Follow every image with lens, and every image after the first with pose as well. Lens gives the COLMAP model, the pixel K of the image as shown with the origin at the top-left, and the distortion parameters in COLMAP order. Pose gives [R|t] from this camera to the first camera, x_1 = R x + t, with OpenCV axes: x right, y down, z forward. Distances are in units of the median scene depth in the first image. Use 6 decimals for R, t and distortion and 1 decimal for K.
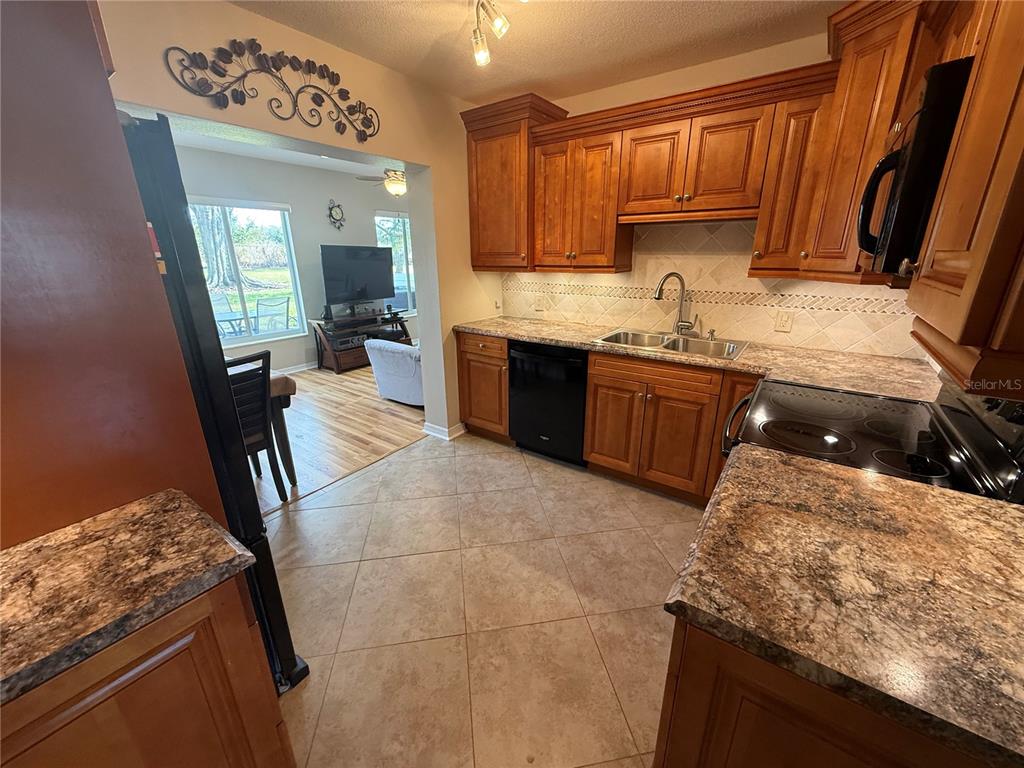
lens RADIAL K [[407.5, 0, 512.8], [0, 407.5, 384.2], [0, 0, 1]] dist [-0.001025, -0.000702]
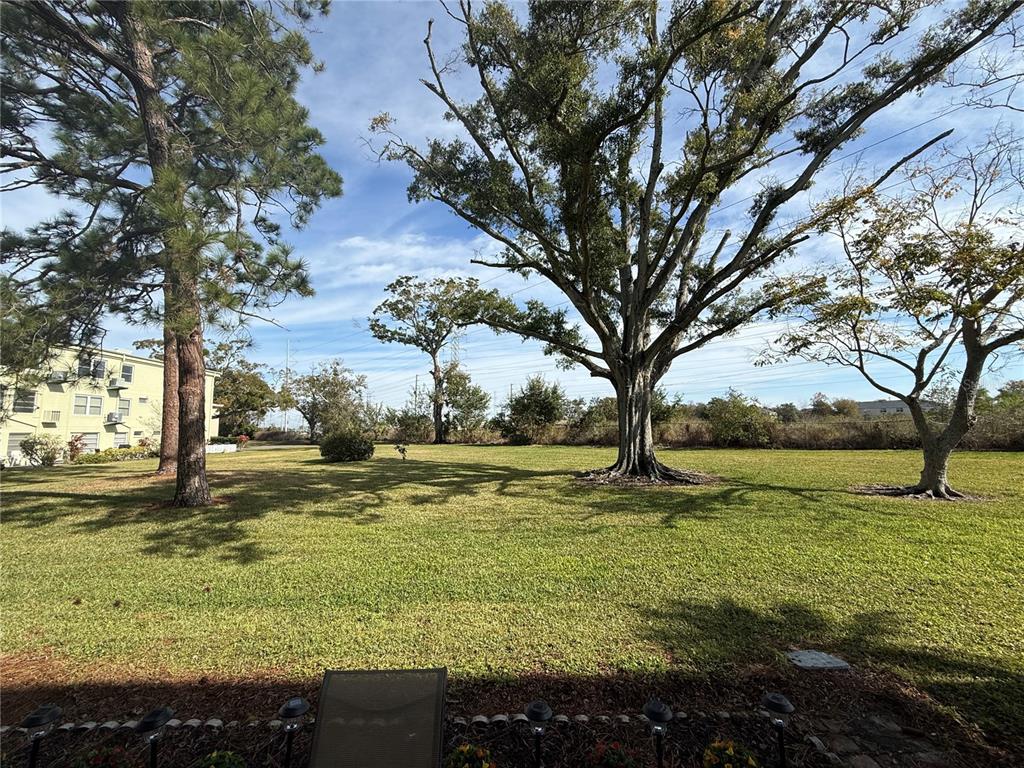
lens RADIAL K [[407.5, 0, 507.9], [0, 407.5, 384.9], [0, 0, 1]] dist [-0.001025, -0.000702]
pose [[0.586388, -0.091108, -0.804891, -0.656498], [-0.242001, 0.928570, -0.281413, -0.399896], [0.773036, 0.359801, 0.522454, 1.111533]]
